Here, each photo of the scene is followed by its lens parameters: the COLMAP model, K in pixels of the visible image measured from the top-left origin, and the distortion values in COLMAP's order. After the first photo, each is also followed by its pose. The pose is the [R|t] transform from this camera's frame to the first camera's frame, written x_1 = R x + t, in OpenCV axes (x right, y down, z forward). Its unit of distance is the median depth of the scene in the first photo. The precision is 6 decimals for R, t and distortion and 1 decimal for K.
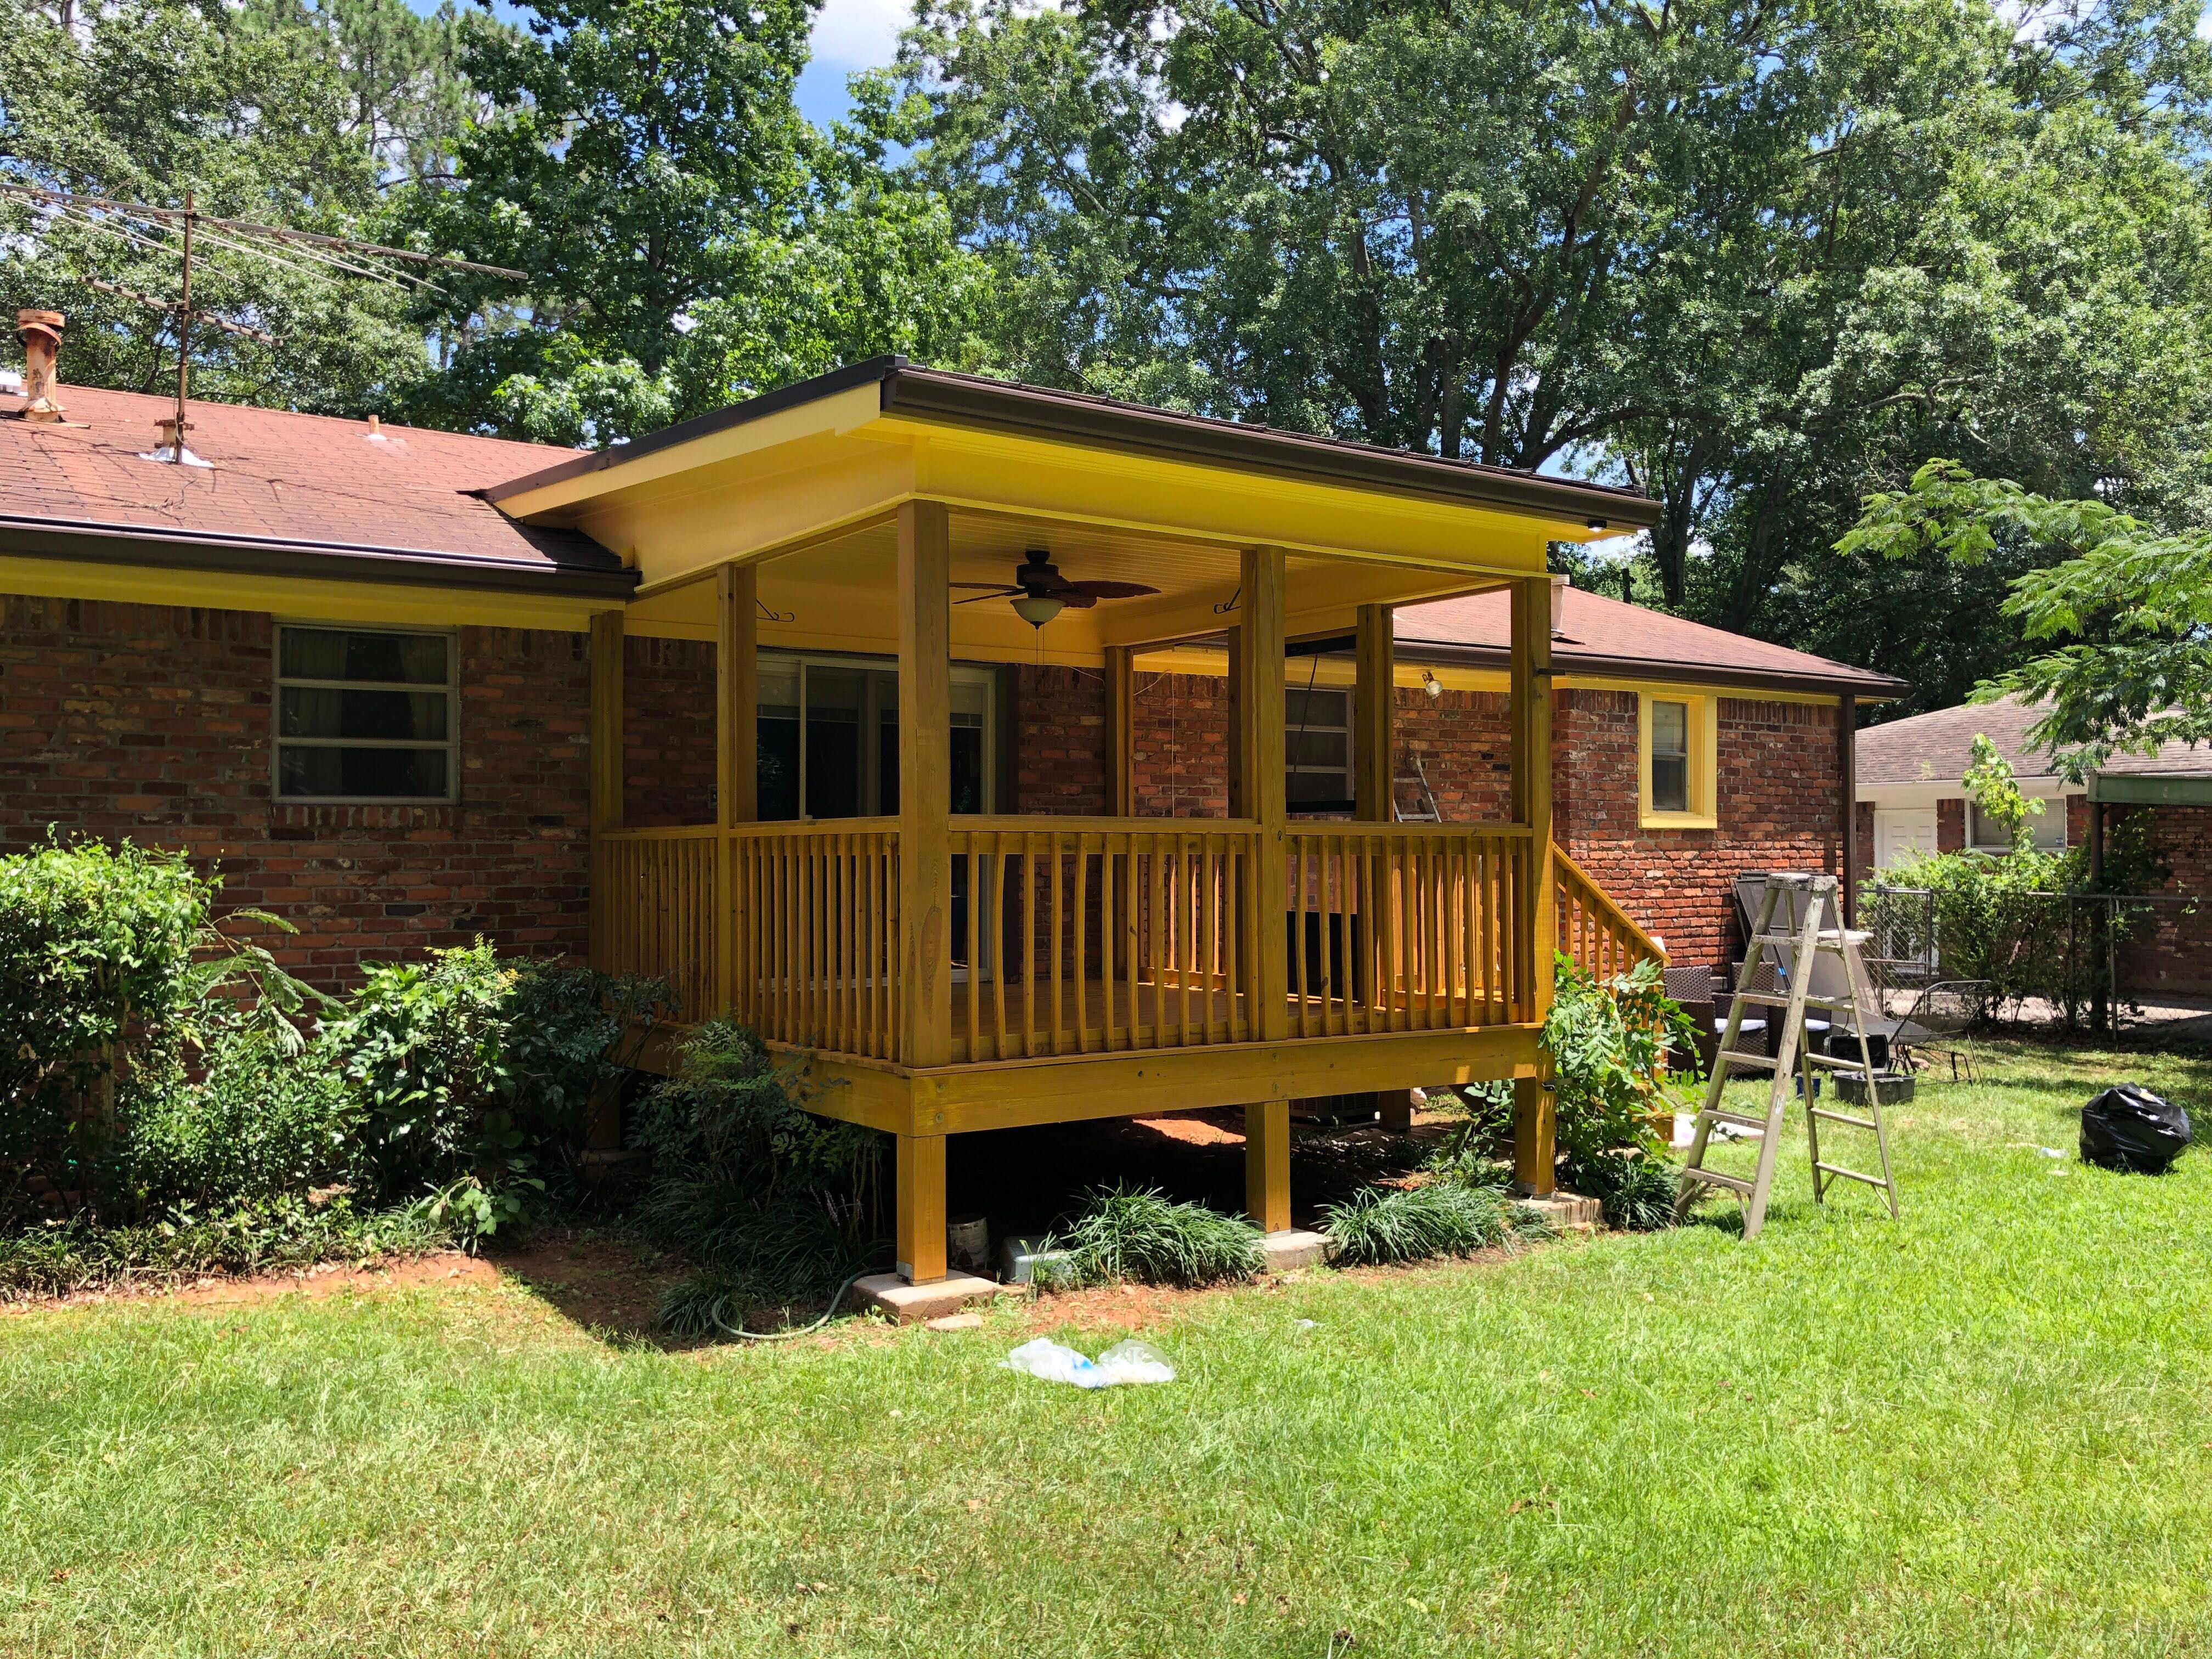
lens RADIAL K [[1813.7, 0, 1106.0], [0, 1813.7, 829.5], [0, 0, 1]] dist [0.076032, -0.141276]
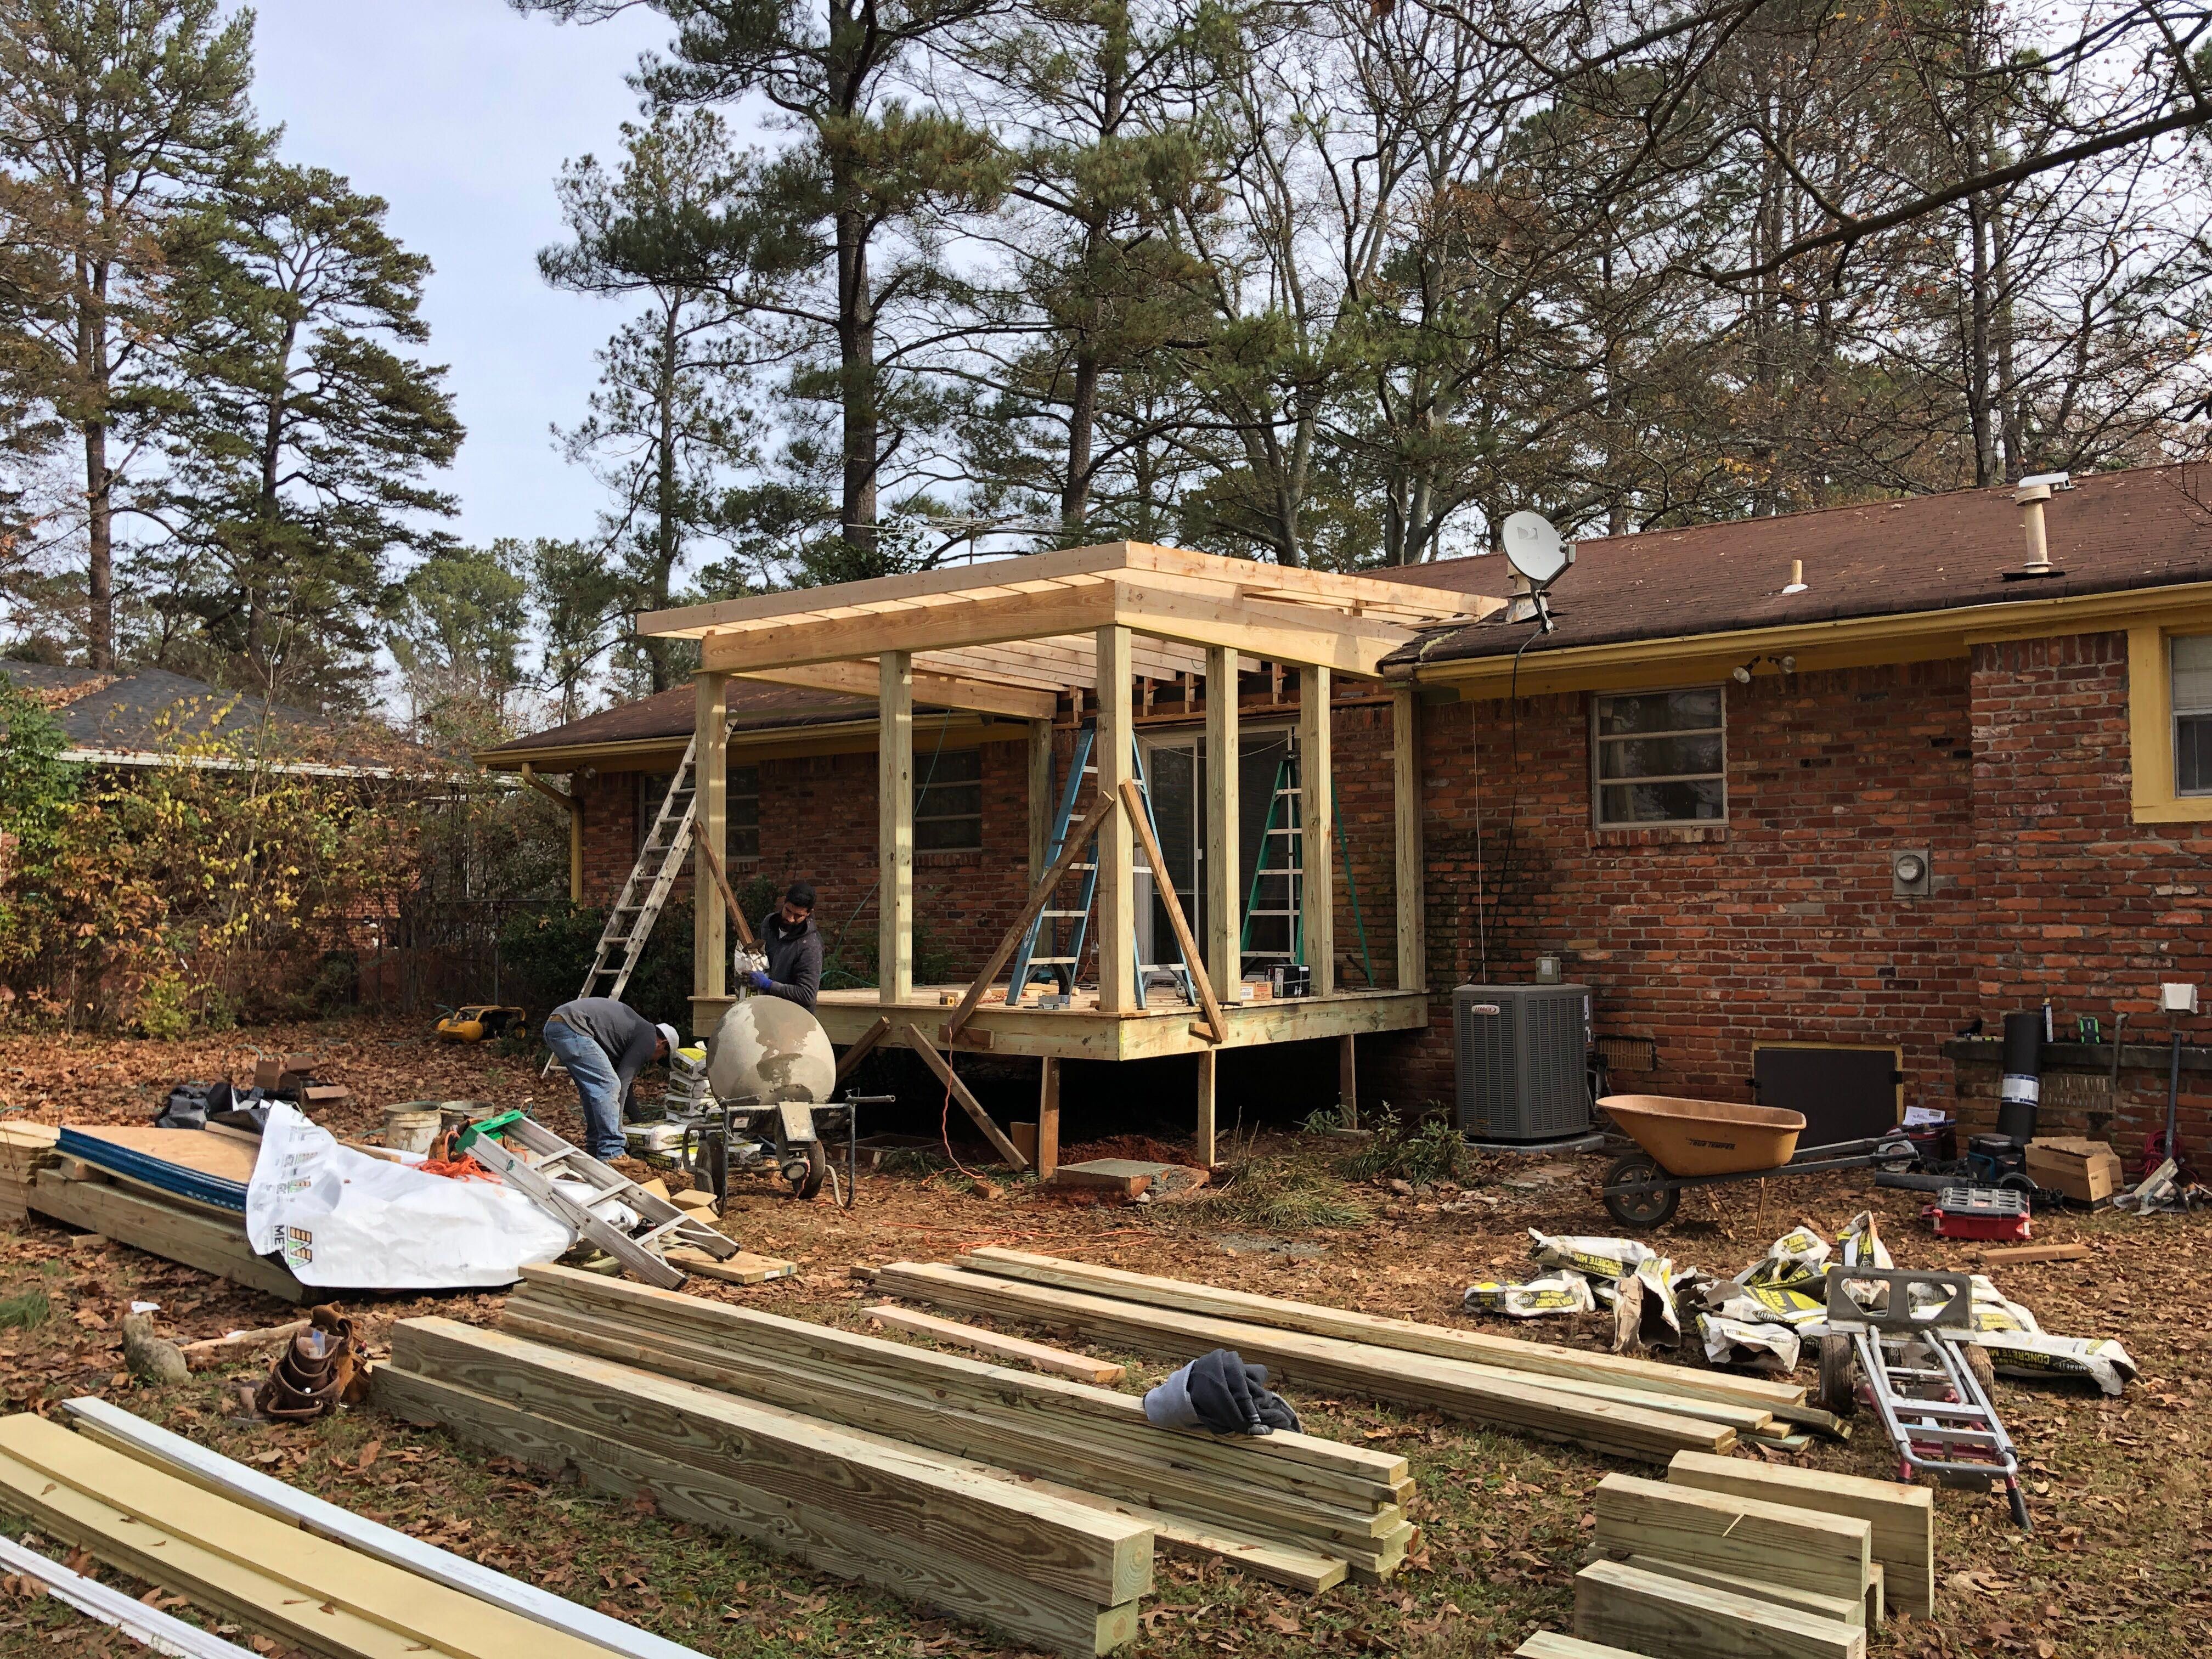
lens RADIAL K [[1795.7, 0, 1106.0], [0, 1795.7, 829.5], [0, 0, 1]] dist [0.038716, -0.036619]
pose [[0.302607, -0.040888, -0.952238, 1.165927], [0.019076, 0.999139, -0.036840, 0.026920], [0.952925, -0.007016, 0.303126, 0.585478]]
